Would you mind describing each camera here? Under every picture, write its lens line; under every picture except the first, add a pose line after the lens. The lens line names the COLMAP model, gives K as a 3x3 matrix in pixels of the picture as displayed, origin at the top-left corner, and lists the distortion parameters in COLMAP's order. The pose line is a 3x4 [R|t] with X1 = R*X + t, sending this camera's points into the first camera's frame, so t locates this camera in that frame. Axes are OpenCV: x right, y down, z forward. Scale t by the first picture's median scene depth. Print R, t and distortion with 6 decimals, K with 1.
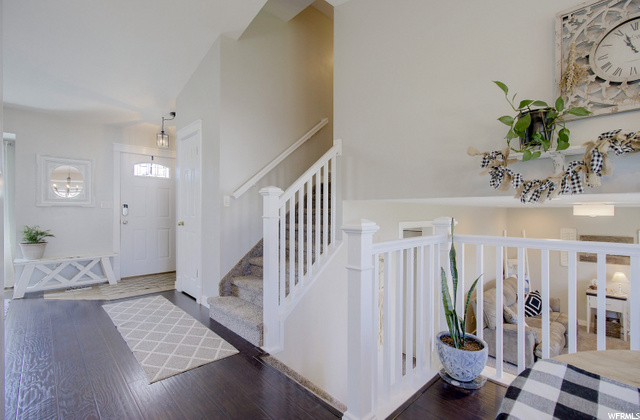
lens RADIAL K [[293.6, 0, 324.9], [0, 293.6, 211.5], [0, 0, 1]] dist [-0.012611, 0.005448]
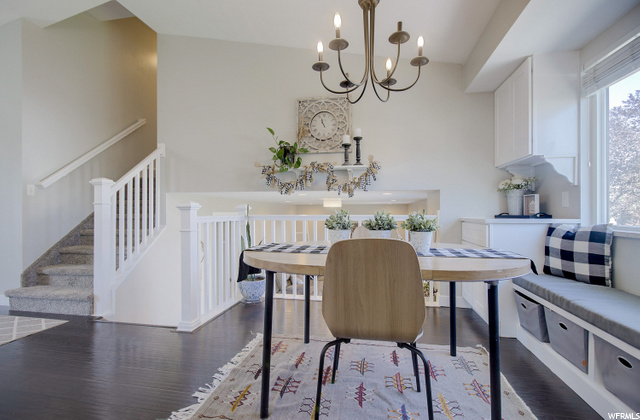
lens RADIAL K [[293.6, 0, 325.5], [0, 293.6, 211.2], [0, 0, 1]] dist [-0.012611, 0.005448]
pose [[0.814280, -0.004826, 0.580452, -0.151282], [0.006334, 0.999980, -0.000571, 0.063749], [-0.580438, 0.004141, 0.814294, -0.561101]]
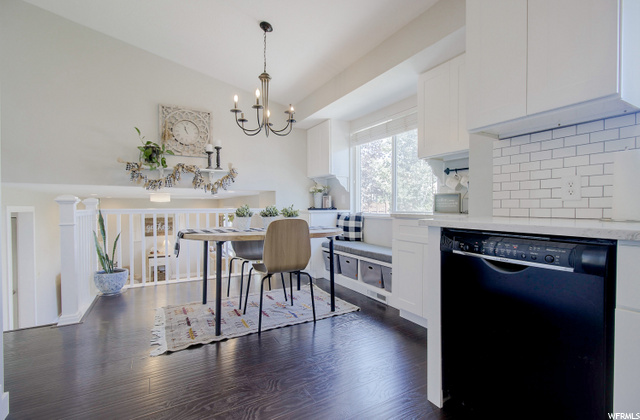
lens RADIAL K [[293.6, 0, 325.5], [0, 293.6, 210.6], [0, 0, 1]] dist [-0.012611, 0.005448]
pose [[0.242252, -0.019649, 0.970014, -0.808062], [0.003065, 0.999805, 0.019487, 0.061496], [-0.970208, -0.001747, 0.242265, -0.566697]]
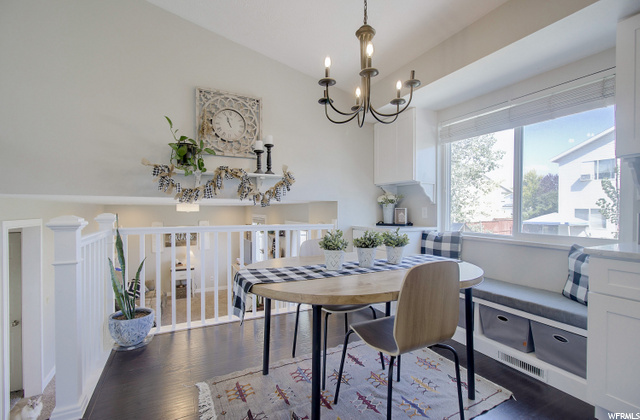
lens RADIAL K [[293.6, 0, 324.0], [0, 293.6, 211.2], [0, 0, 1]] dist [-0.012611, 0.005448]
pose [[0.289194, -0.008159, 0.957236, -0.442573], [-0.000197, 0.999963, 0.008583, 0.001131], [-0.957271, -0.002671, 0.289181, -0.117592]]
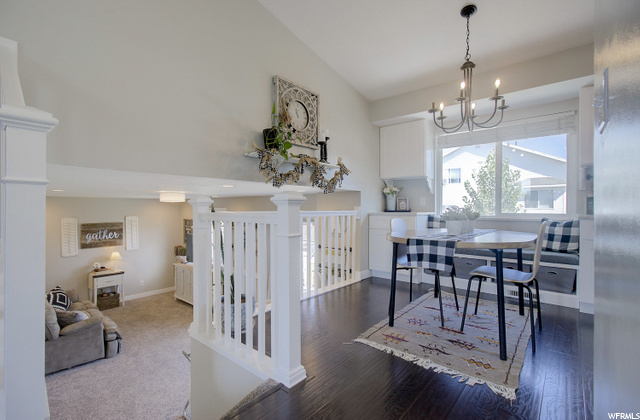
lens RADIAL K [[293.6, 0, 323.4], [0, 293.6, 209.9], [0, 0, 1]] dist [-0.012611, 0.005448]
pose [[-0.100668, -0.010671, 0.994863, -0.720523], [0.000978, 0.999941, 0.010824, 0.060224], [-0.994920, 0.002063, -0.100652, 0.714869]]
